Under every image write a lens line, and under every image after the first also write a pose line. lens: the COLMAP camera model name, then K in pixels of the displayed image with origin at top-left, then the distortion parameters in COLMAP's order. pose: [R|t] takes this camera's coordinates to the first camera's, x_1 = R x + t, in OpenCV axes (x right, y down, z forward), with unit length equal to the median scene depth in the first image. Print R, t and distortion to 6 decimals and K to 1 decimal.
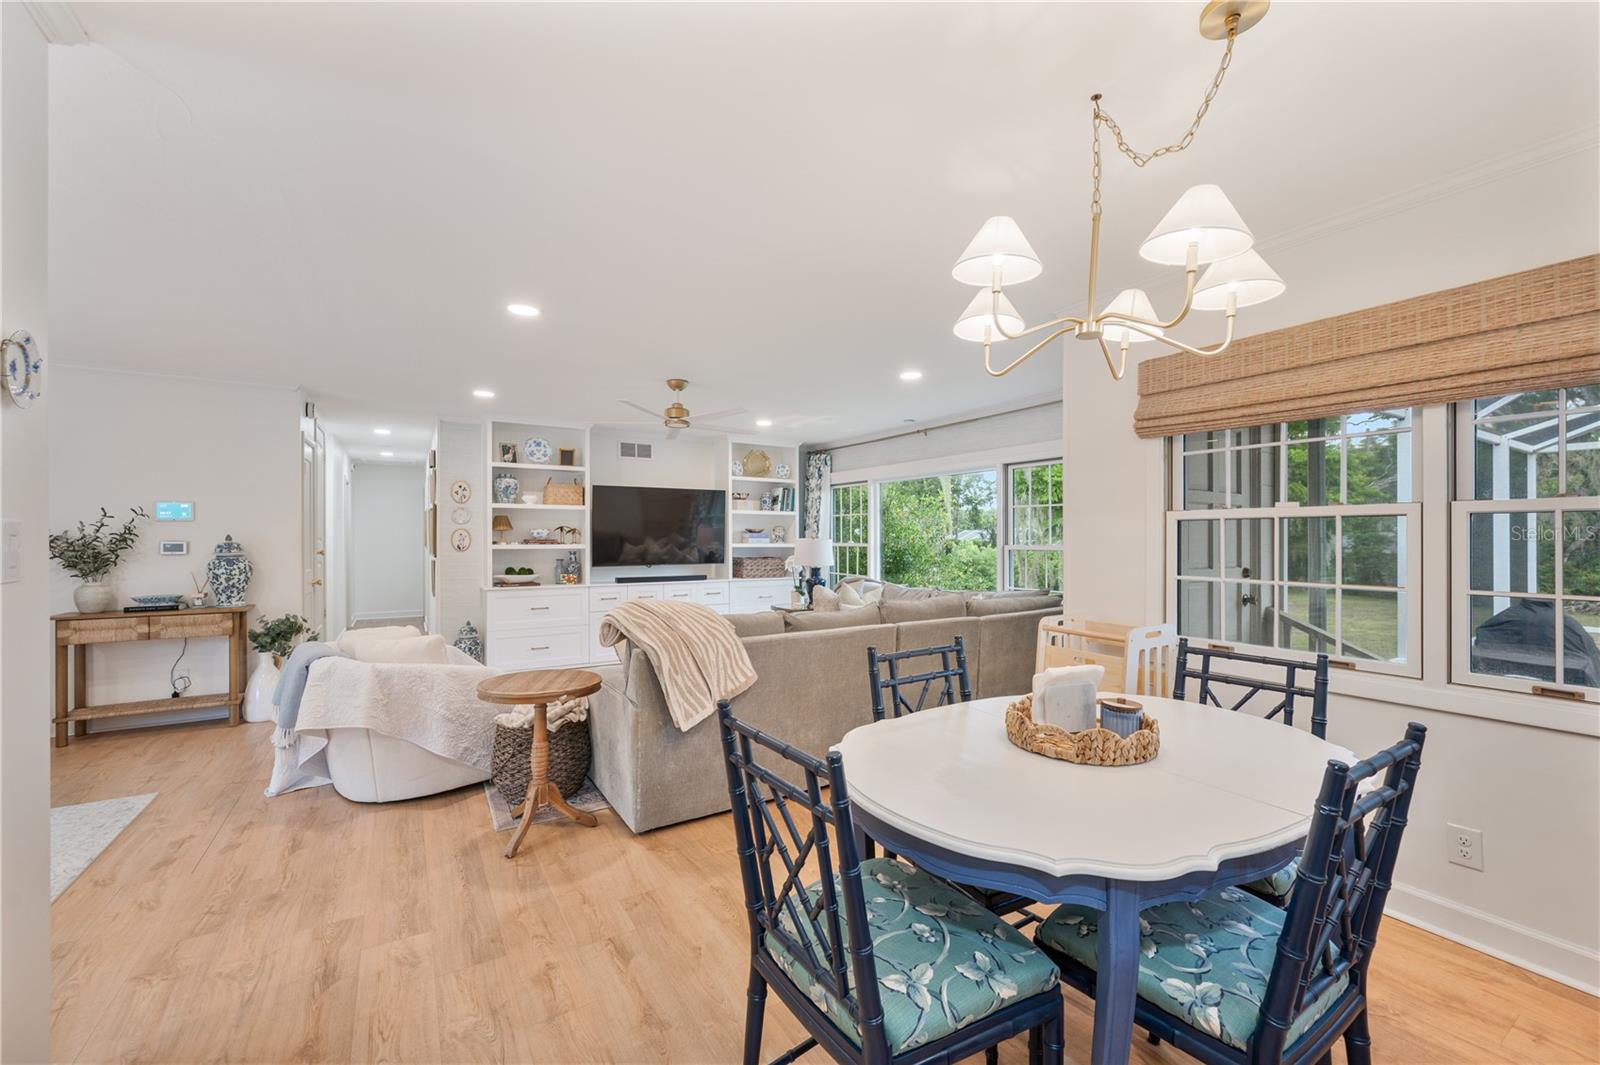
lens RADIAL K [[637.0, 0, 795.7], [0, 637.0, 537.1], [0, 0, 1]] dist [-0.000141, -0.000422]
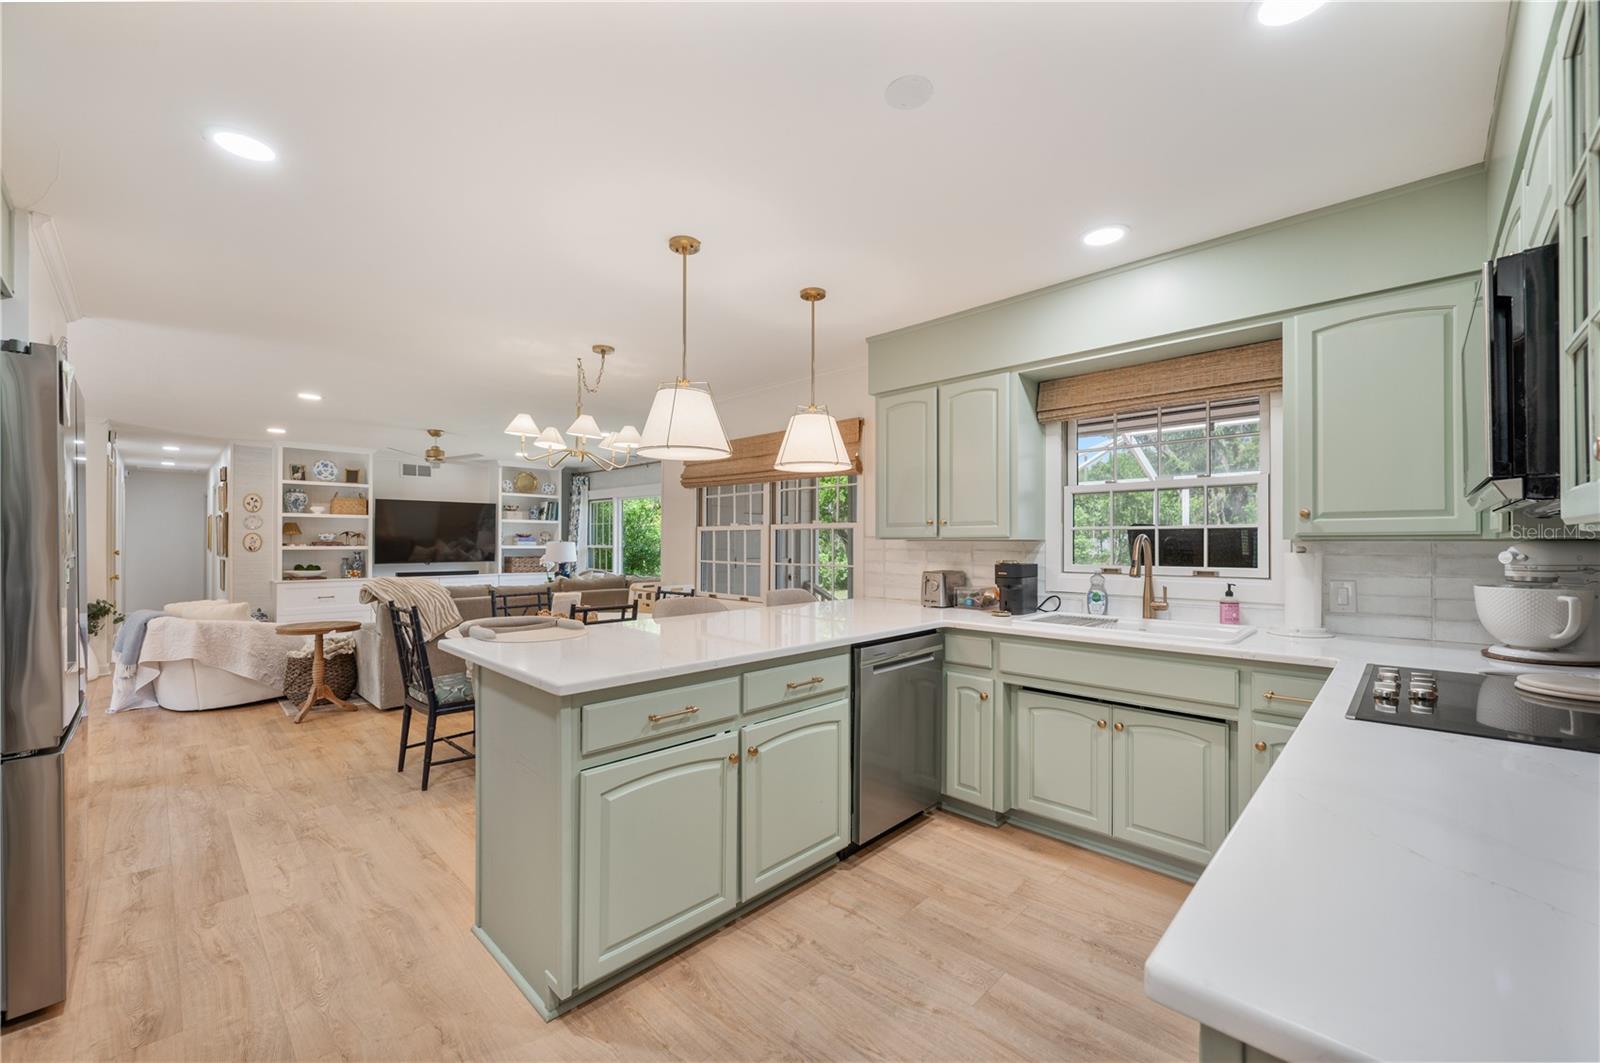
lens RADIAL K [[637.0, 0, 797.3], [0, 637.0, 536.9], [0, 0, 1]] dist [-0.000141, -0.000422]
pose [[0.970738, 0.003713, 0.240111, 0.200514], [-0.001762, 0.999964, -0.008337, 0.002443], [-0.240134, 0.007670, 0.970710, -0.447061]]
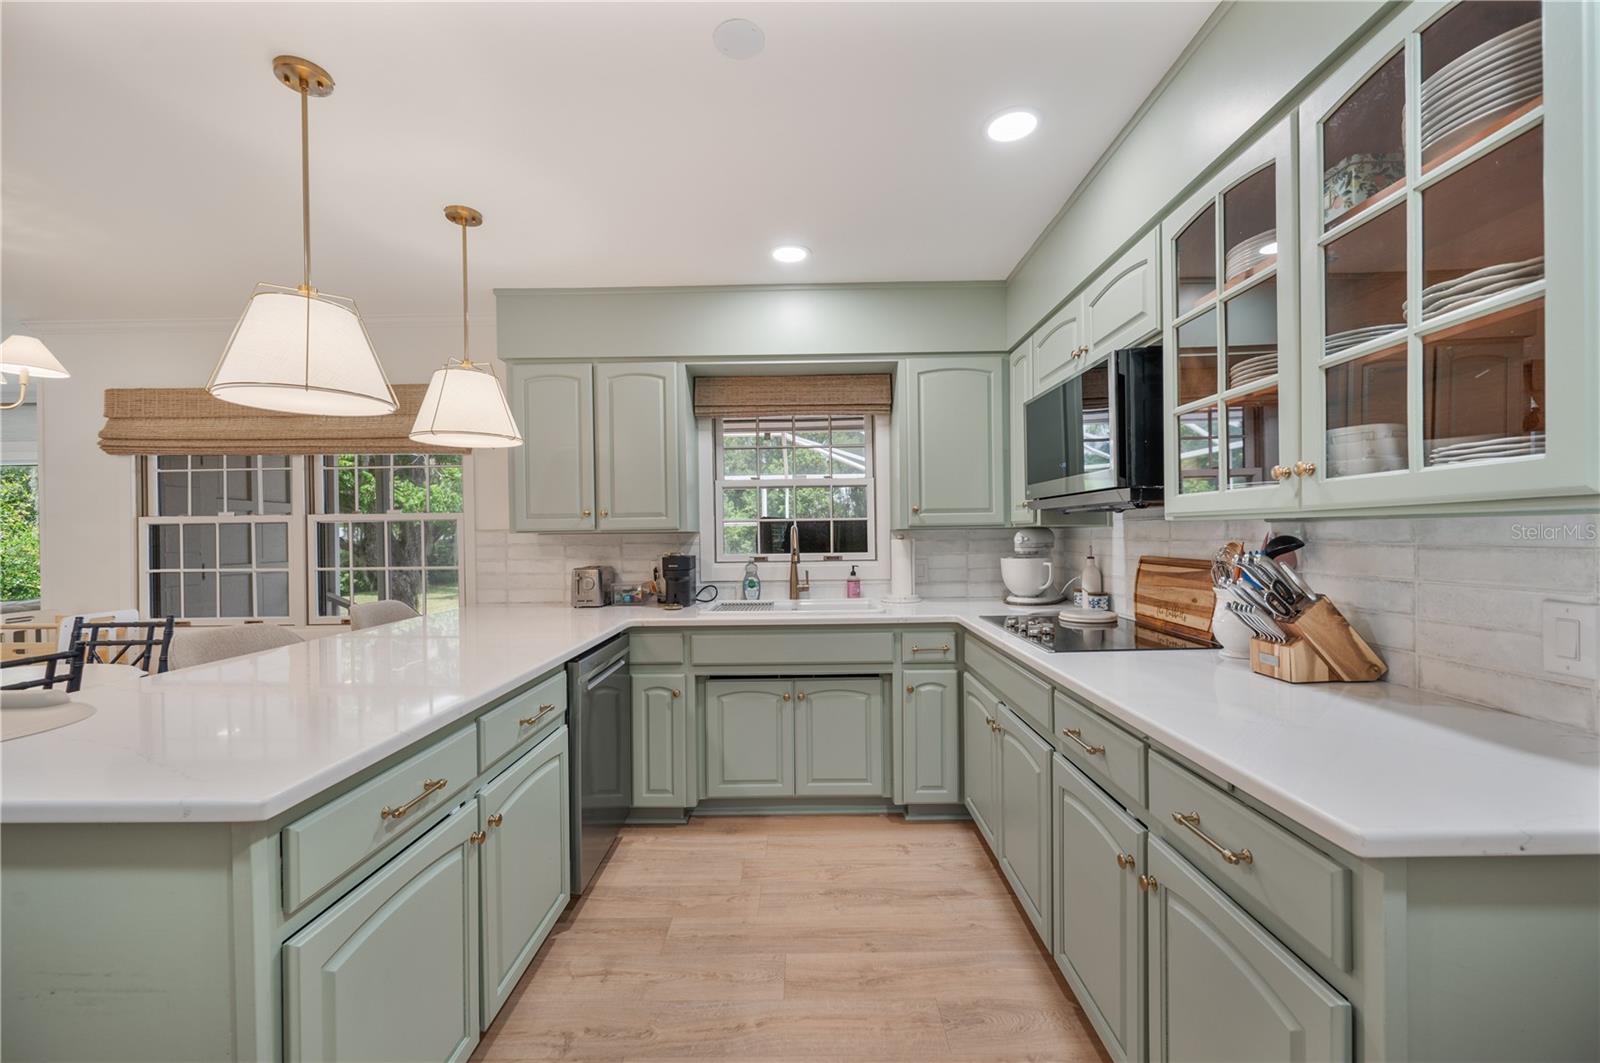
lens RADIAL K [[637.0, 0, 810.4], [0, 637.0, 537.1], [0, 0, 1]] dist [-0.000141, -0.000422]
pose [[0.530552, -0.010678, 0.847585, 0.113394], [0.012152, 0.999914, 0.004990, 0.003251], [-0.847565, 0.007652, 0.530636, -0.347635]]
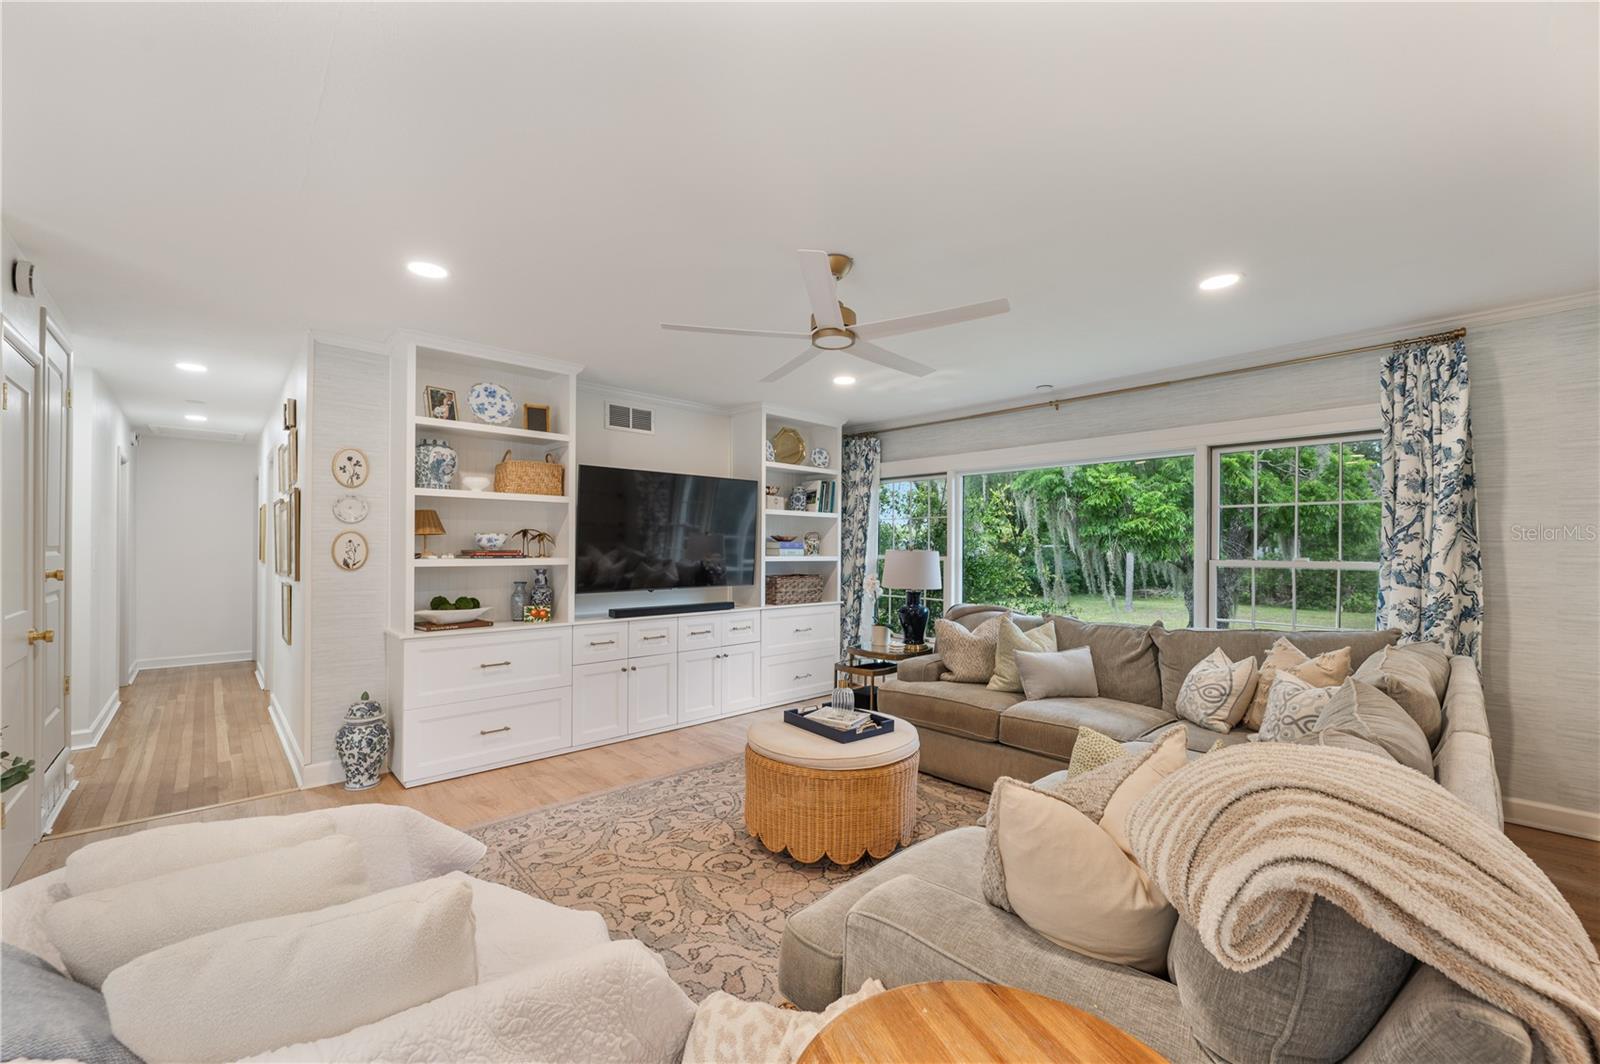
lens RADIAL K [[637.0, 0, 793.6], [0, 637.0, 543.3], [0, 0, 1]] dist [-0.000141, -0.000422]
pose [[0.981151, 0.004416, 0.193194, -0.247551], [-0.003254, 0.999975, -0.006332, -0.000047], [-0.193217, 0.005584, 0.981140, 0.362338]]
